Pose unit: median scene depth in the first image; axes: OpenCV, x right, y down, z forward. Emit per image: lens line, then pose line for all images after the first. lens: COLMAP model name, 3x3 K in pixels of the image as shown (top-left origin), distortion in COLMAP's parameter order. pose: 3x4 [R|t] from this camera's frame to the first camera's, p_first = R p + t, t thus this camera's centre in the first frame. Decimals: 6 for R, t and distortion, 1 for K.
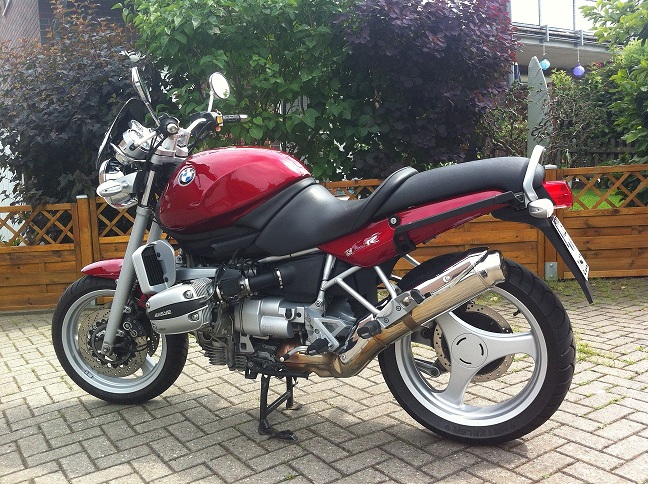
lens RADIAL K [[609.9, 0, 324.0], [0, 609.9, 242.0], [0, 0, 1]] dist [0.011019, -0.158929]
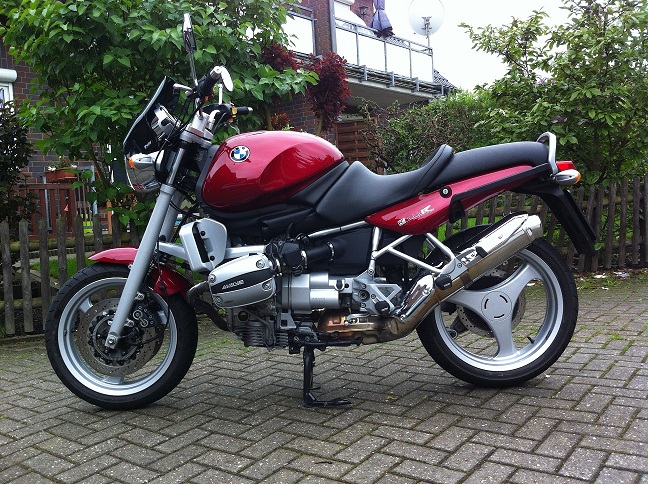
lens RADIAL K [[629.8, 0, 324.0], [0, 629.8, 242.0], [0, 0, 1]] dist [0.006594, -0.013755]
pose [[0.932541, -0.016394, 0.360691, -0.471208], [0.042284, 0.997053, -0.064004, 0.112418], [-0.358579, 0.074938, 0.930487, -0.011531]]
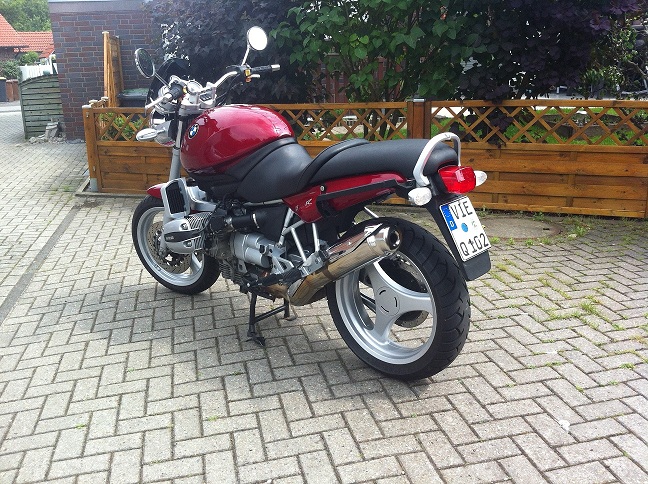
lens RADIAL K [[609.9, 0, 324.0], [0, 609.9, 242.0], [0, 0, 1]] dist [0.011019, -0.158929]
pose [[0.940084, 0.122599, -0.318139, 0.452486], [-0.058101, 0.977069, 0.204842, -0.157741], [0.335957, -0.174084, 0.925650, -0.107160]]
